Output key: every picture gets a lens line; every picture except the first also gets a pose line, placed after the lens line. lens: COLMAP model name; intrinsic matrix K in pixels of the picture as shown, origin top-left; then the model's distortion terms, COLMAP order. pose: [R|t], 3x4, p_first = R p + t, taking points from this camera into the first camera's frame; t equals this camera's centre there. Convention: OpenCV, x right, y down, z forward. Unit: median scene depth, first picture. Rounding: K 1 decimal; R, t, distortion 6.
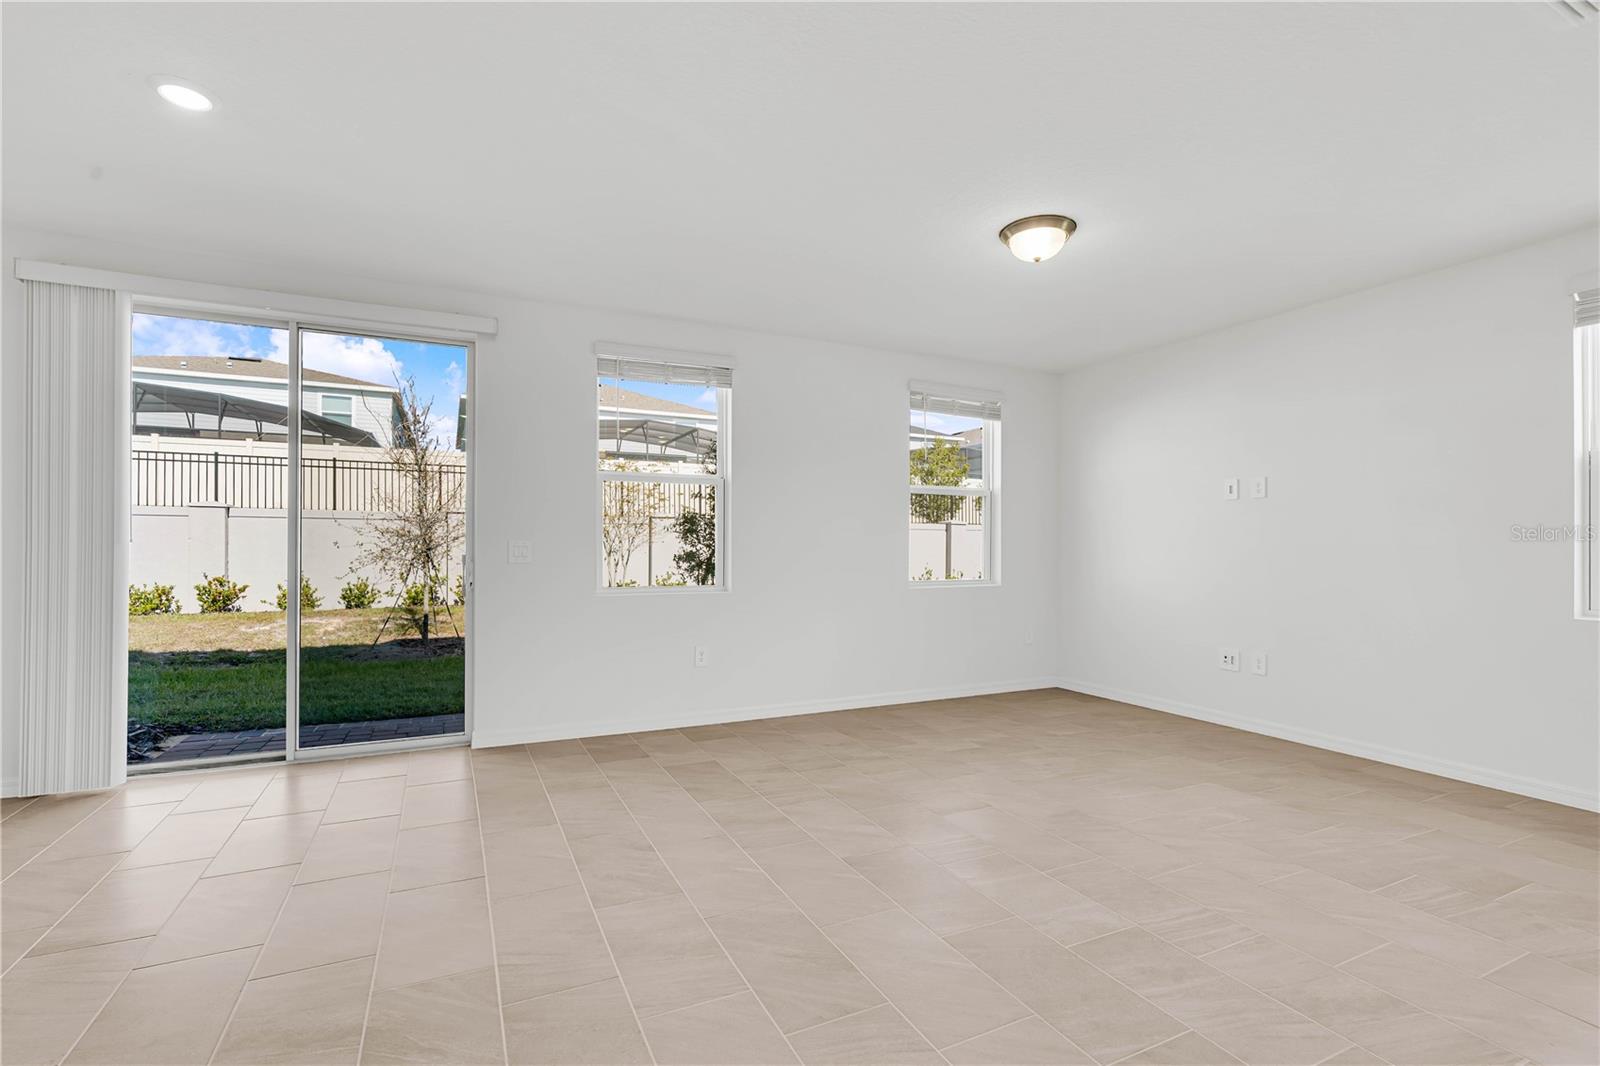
lens RADIAL K [[724.1, 0, 798.0], [0, 724.1, 537.6], [0, 0, 1]] dist [-0.007660, 0.000809]
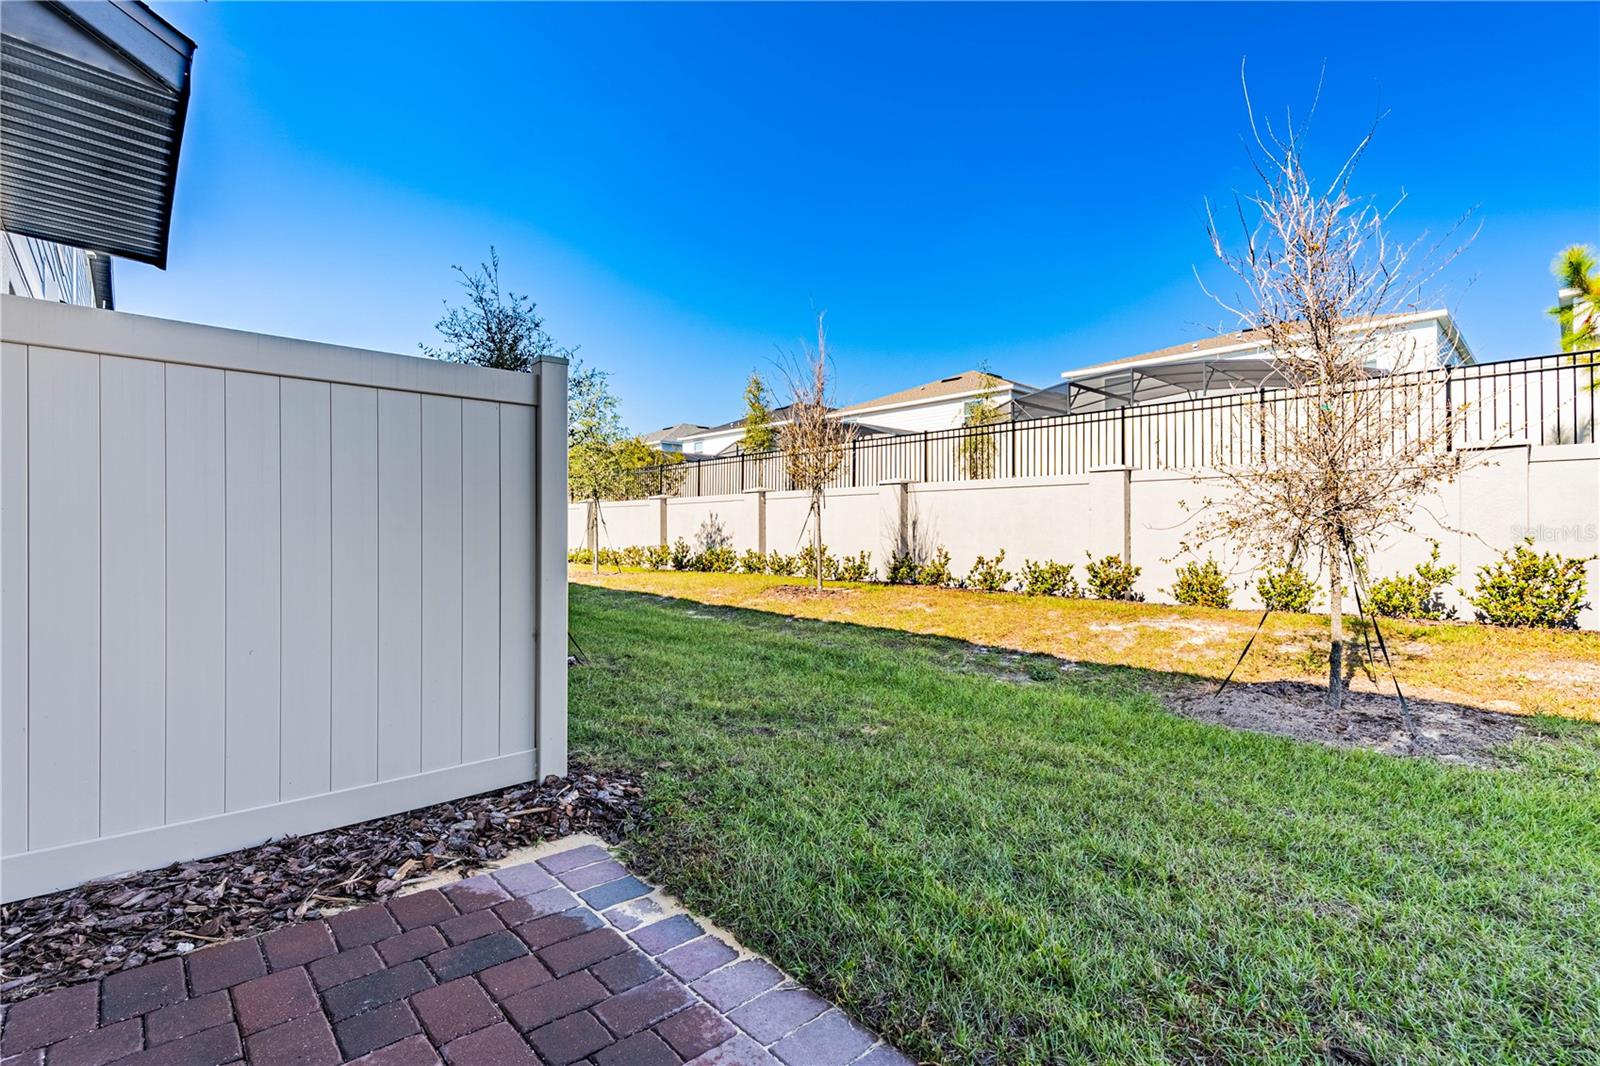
lens RADIAL K [[724.1, 0, 798.0], [0, 724.1, 537.6], [0, 0, 1]] dist [-0.007660, 0.000809]
pose [[0.289054, 0.003422, -0.957307, -0.324527], [0.014935, 0.999856, 0.008083, 0.056156], [0.957196, -0.016634, 0.288961, 1.092104]]
